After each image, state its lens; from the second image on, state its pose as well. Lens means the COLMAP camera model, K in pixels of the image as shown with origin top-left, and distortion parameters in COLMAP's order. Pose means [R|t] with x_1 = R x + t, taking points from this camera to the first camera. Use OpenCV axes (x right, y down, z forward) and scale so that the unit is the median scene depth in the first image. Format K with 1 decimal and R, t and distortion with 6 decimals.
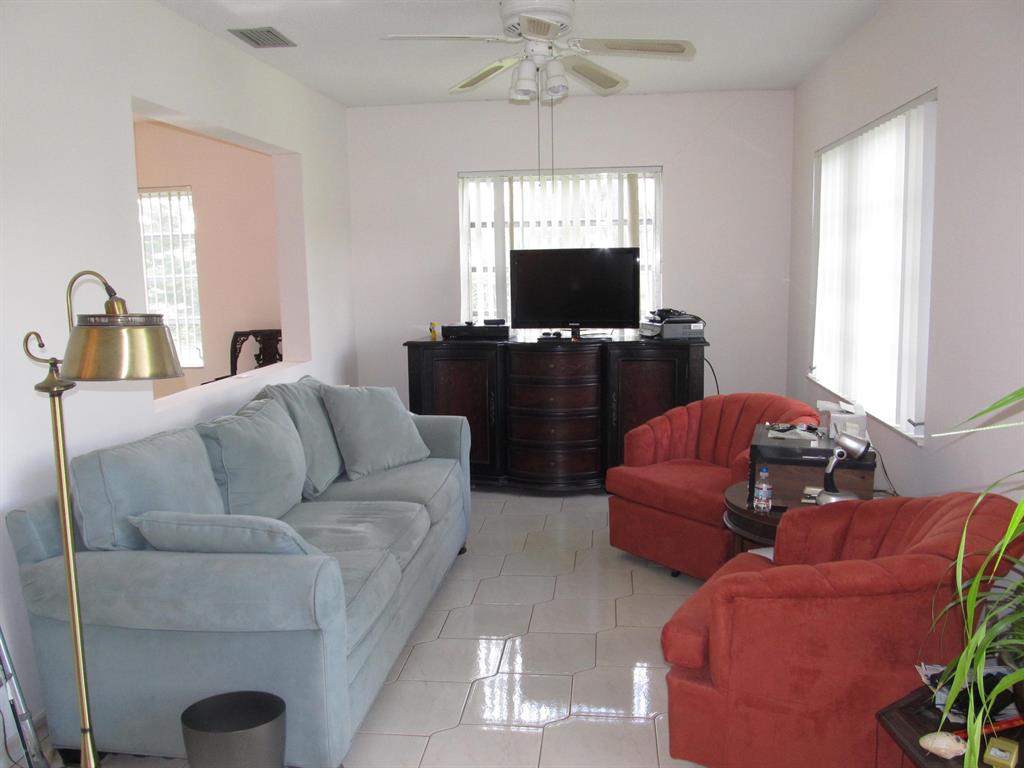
lens RADIAL K [[853.3, 0, 503.8], [0, 853.3, 381.3], [0, 0, 1]] dist [-0.051496, 0.018302]
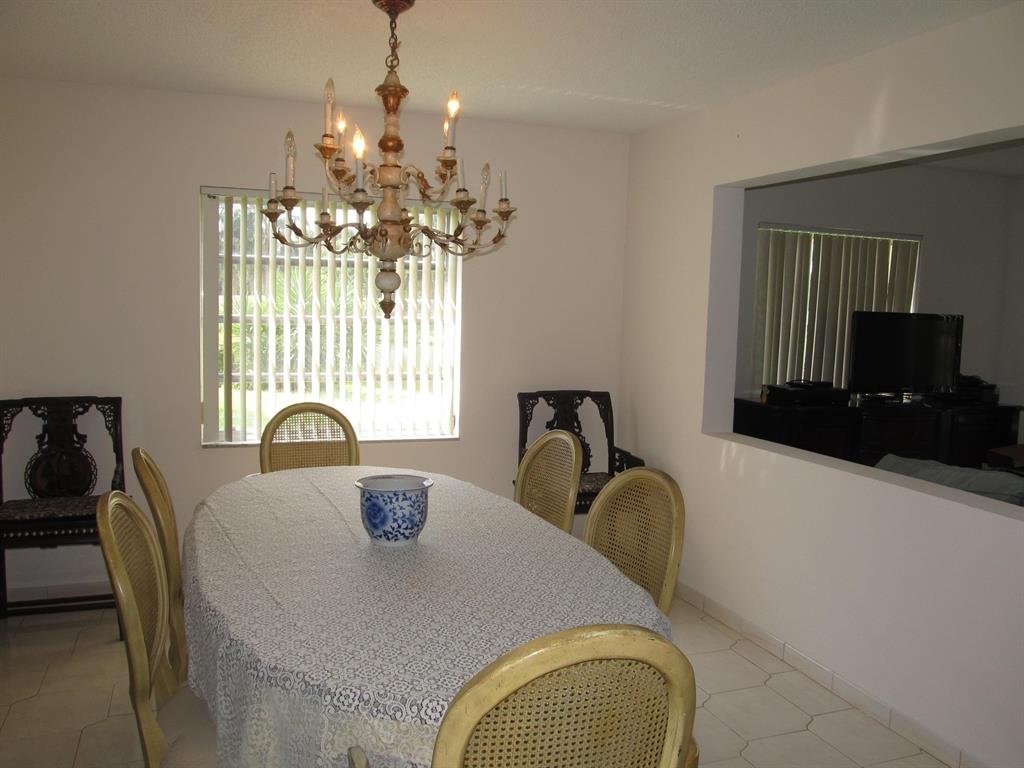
lens RADIAL K [[853.3, 0, 503.8], [0, 853.3, 381.3], [0, 0, 1]] dist [-0.051496, 0.018302]
pose [[0.894285, 0.001486, 0.447495, -0.690955], [0.014153, 0.999400, -0.031604, -0.044499], [-0.447274, 0.034596, 0.893728, 0.294521]]
